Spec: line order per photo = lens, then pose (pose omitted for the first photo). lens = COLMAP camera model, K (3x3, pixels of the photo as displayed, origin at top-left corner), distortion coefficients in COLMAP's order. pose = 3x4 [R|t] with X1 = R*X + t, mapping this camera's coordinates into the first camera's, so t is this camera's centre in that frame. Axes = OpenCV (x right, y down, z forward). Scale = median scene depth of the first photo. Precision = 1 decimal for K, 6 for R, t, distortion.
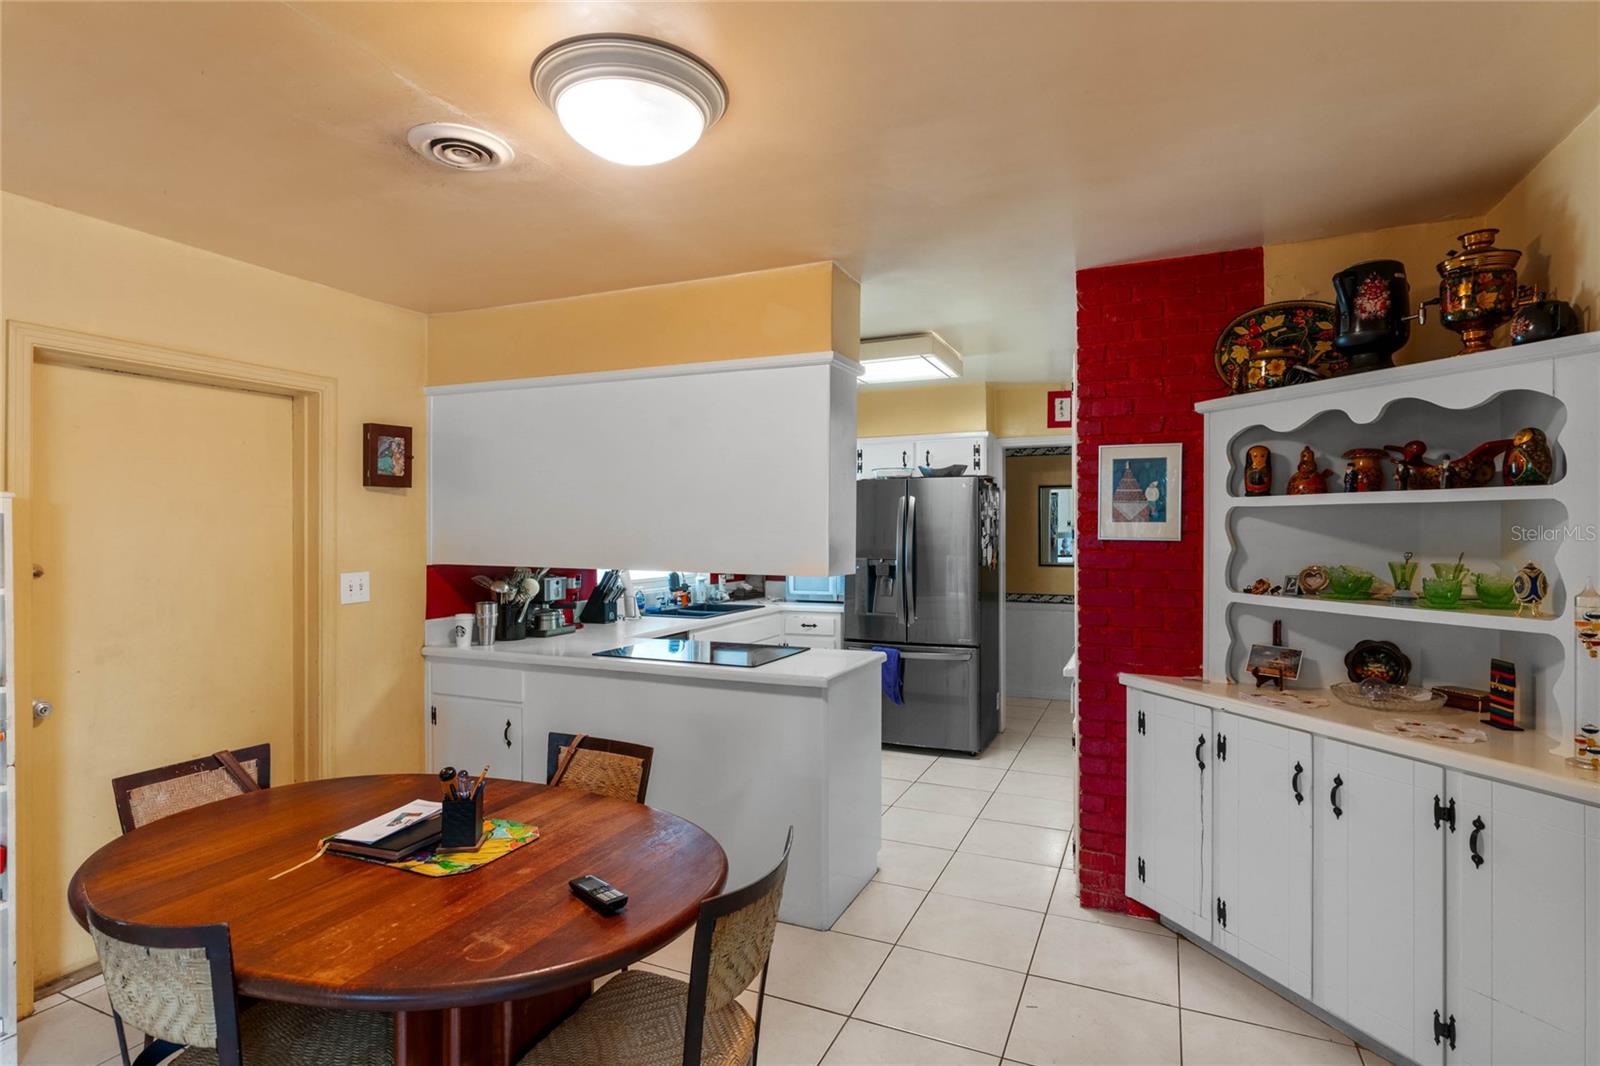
lens RADIAL K [[791.6, 0, 794.1], [0, 791.6, 531.0], [0, 0, 1]] dist [0.001994, -0.000252]
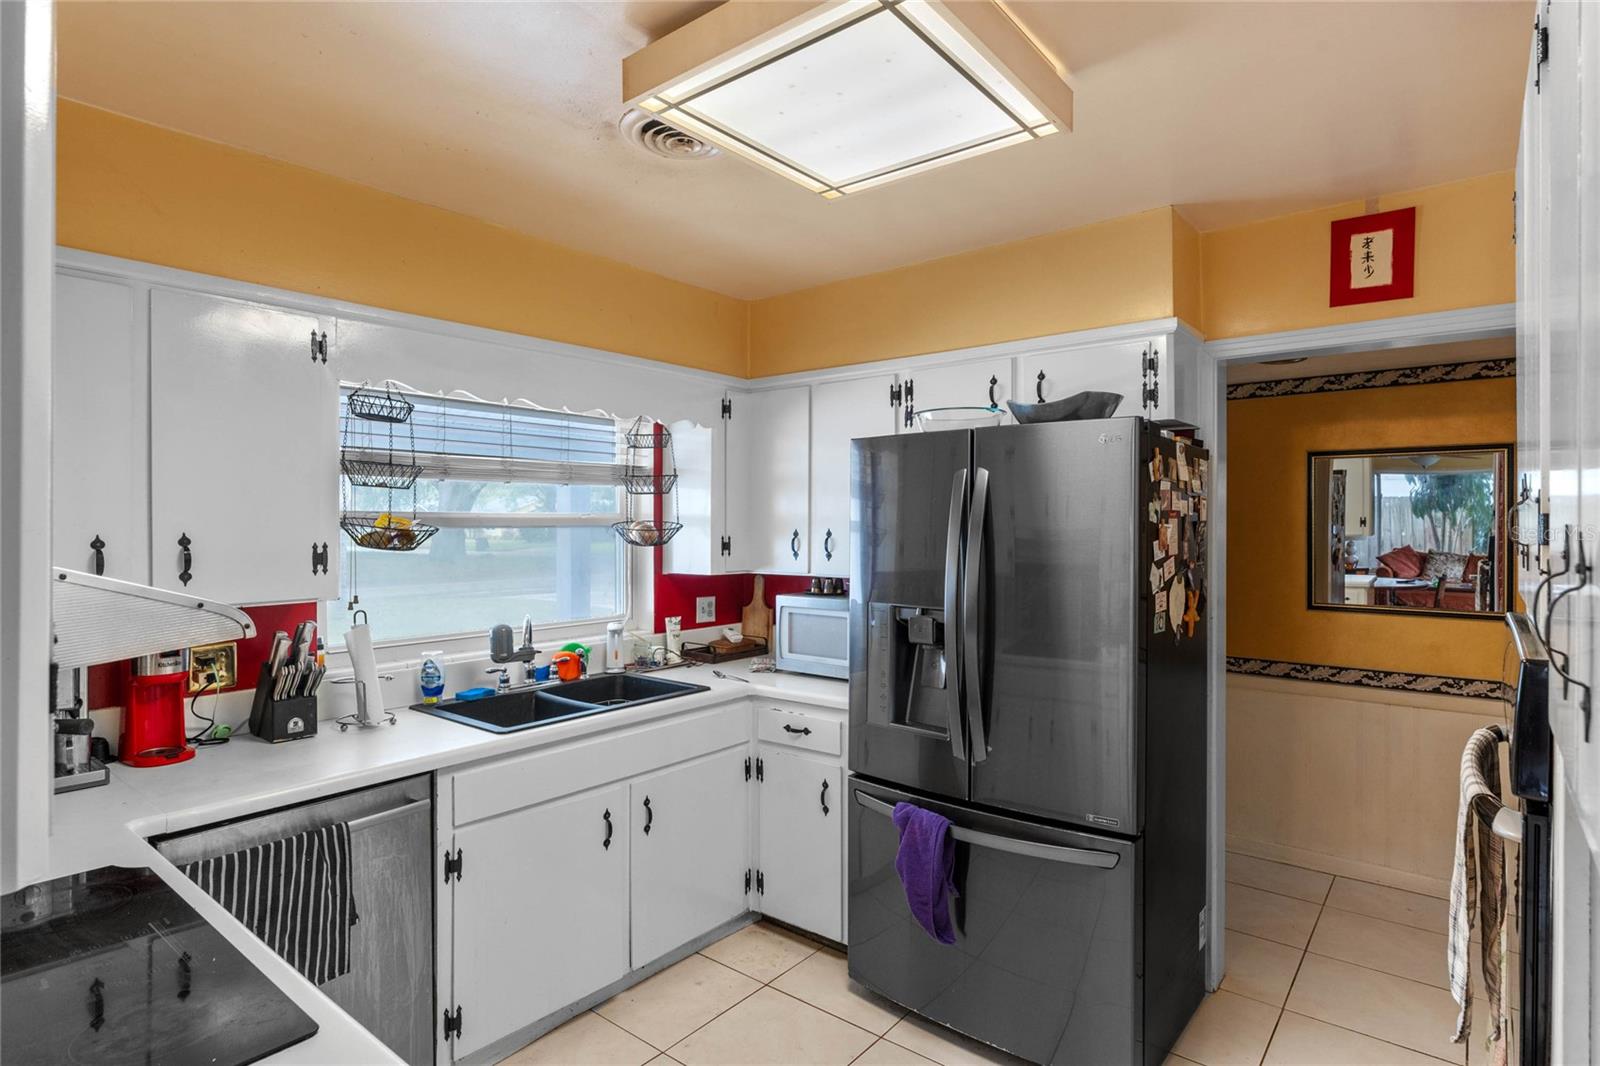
lens RADIAL K [[848.4, 0, 801.6], [0, 848.4, 522.7], [0, 0, 1]] dist [-0.000365, 0.001040]
pose [[0.971180, 0.005094, -0.238292, 0.154486], [-0.005632, 0.999983, -0.001577, -0.011688], [0.238280, 0.002873, 0.971192, 0.492861]]
